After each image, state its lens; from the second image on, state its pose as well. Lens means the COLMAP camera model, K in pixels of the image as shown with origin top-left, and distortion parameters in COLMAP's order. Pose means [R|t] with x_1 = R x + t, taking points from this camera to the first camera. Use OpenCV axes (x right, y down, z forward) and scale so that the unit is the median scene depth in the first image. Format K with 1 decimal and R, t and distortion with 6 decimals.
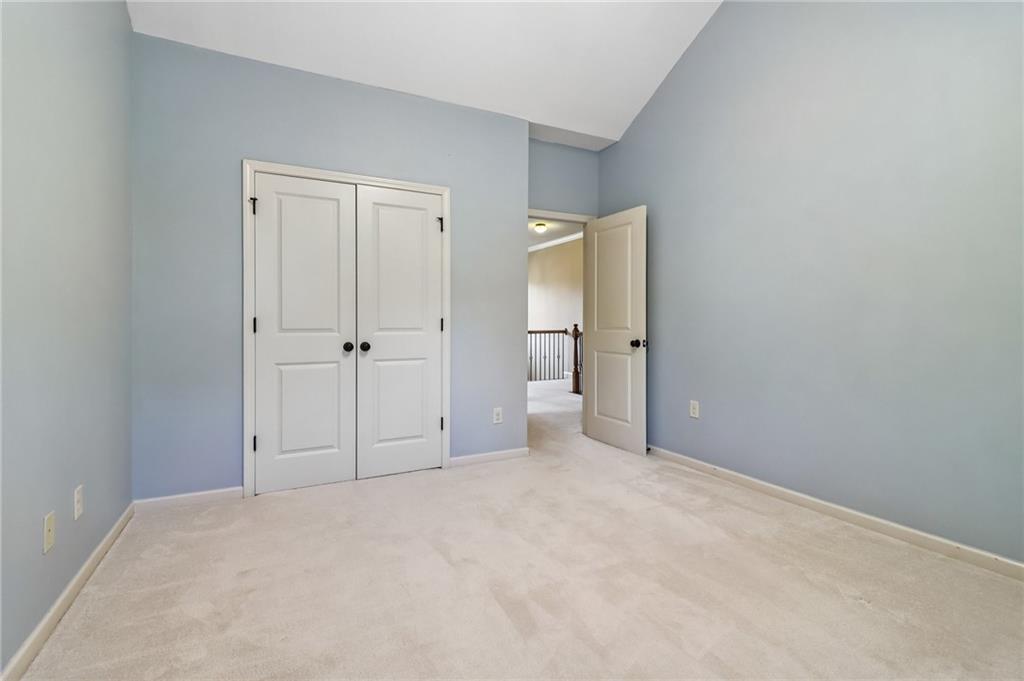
lens RADIAL K [[475.9, 0, 516.2], [0, 475.9, 333.2], [0, 0, 1]] dist [0.005477, -0.004019]
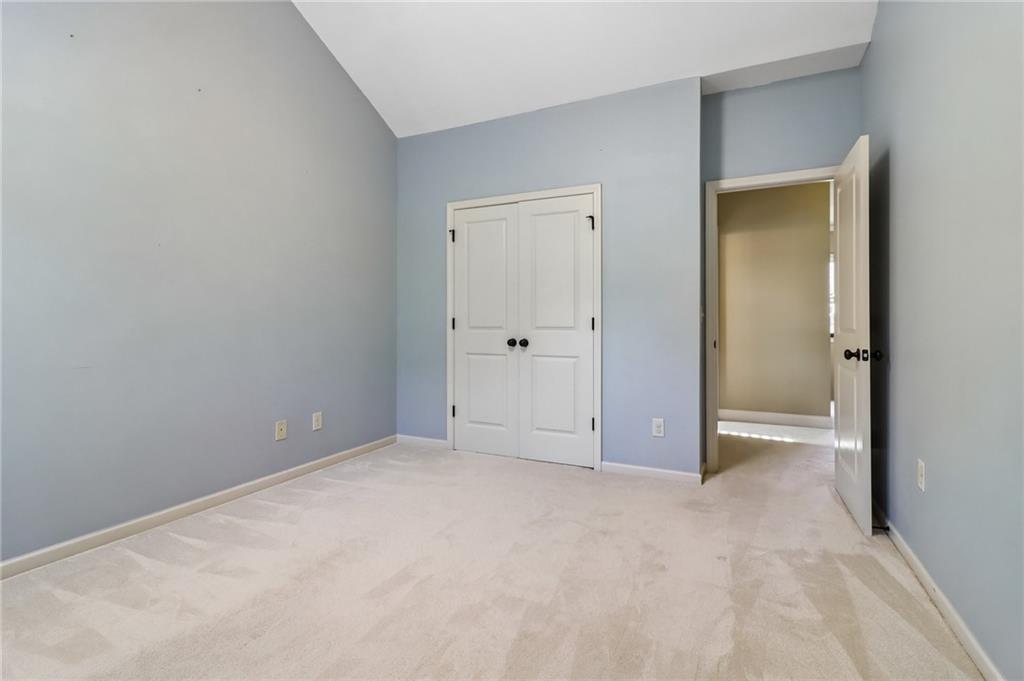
lens RADIAL K [[475.9, 0, 518.1], [0, 475.9, 331.3], [0, 0, 1]] dist [0.005477, -0.004019]
pose [[0.604118, 0.013196, -0.796786, 0.567475], [-0.020895, 0.999781, 0.000715, 0.000083], [0.796621, 0.016217, 0.604261, 0.297235]]
